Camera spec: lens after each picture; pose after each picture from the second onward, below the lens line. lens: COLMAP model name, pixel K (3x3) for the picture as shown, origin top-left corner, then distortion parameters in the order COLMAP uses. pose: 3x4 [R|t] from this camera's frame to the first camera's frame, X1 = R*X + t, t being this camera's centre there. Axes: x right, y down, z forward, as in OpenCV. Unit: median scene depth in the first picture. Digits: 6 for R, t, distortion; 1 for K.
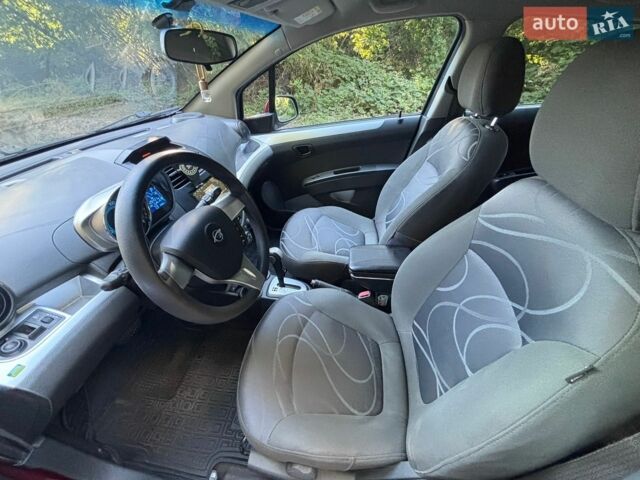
lens RADIAL K [[251.6, 0, 320.0], [0, 251.6, 240.0], [0, 0, 1]] dist [-0.000638, -0.000058]
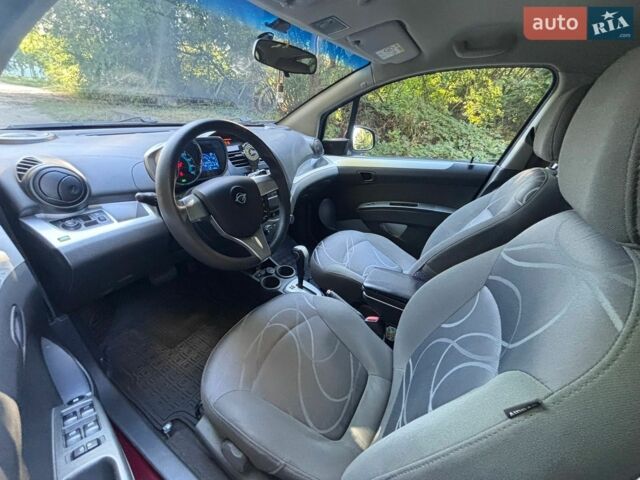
lens RADIAL K [[251.6, 0, 320.0], [0, 251.6, 240.0], [0, 0, 1]] dist [-0.000638, -0.000058]
pose [[0.924109, 0.273794, -0.266568, 0.148847], [-0.311266, 0.943995, -0.109480, 0.092572], [0.221664, 0.184145, 0.957578, 0.008673]]
